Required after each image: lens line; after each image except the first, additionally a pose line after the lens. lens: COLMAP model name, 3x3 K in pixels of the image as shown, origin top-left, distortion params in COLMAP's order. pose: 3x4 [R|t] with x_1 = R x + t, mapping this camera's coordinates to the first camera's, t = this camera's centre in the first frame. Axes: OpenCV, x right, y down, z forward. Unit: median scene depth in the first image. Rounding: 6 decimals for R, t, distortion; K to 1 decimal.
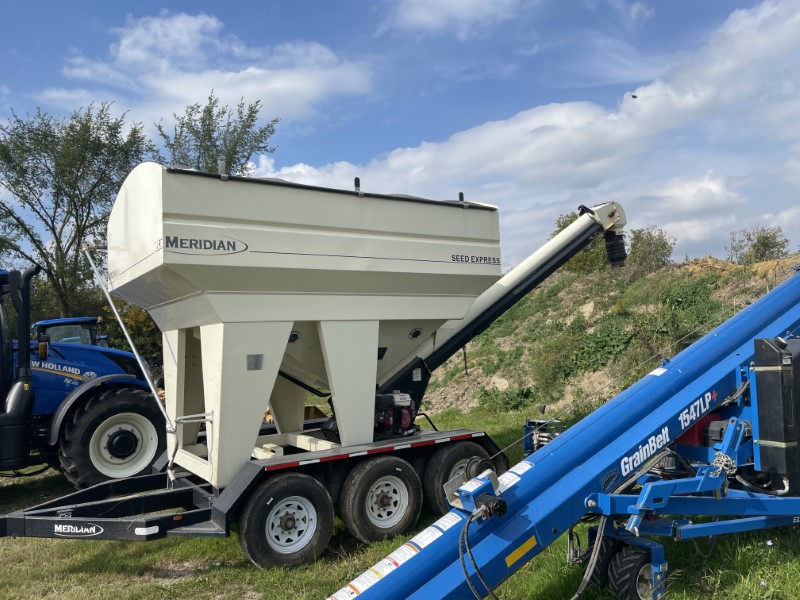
lens RADIAL K [[615.3, 0, 396.6], [0, 615.3, 298.1], [0, 0, 1]] dist [0.064657, -0.094129]
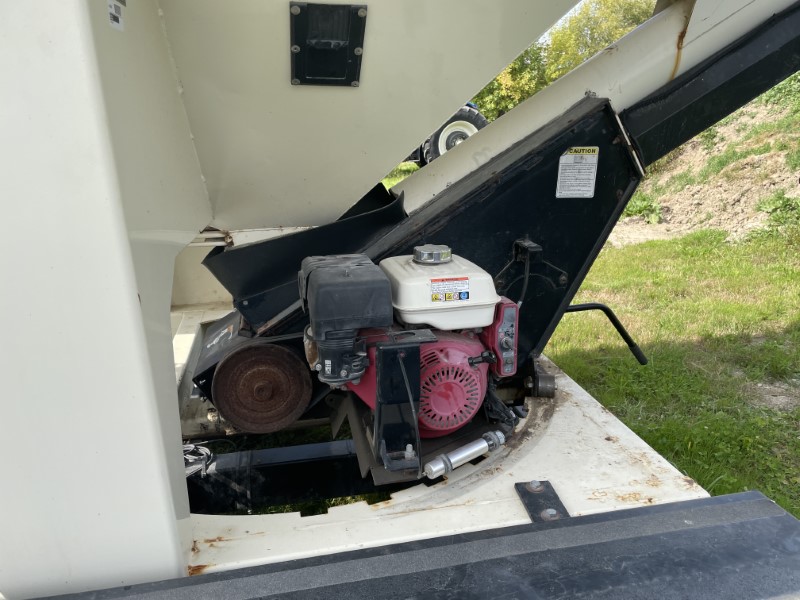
lens RADIAL K [[615.3, 0, 396.6], [0, 615.3, 298.1], [0, 0, 1]] dist [0.064657, -0.094129]
pose [[0.928664, 0.142576, -0.342426, 0.049068], [-0.012092, 0.934320, 0.356230, 0.073058], [0.370726, -0.326677, 0.869393, 0.641933]]
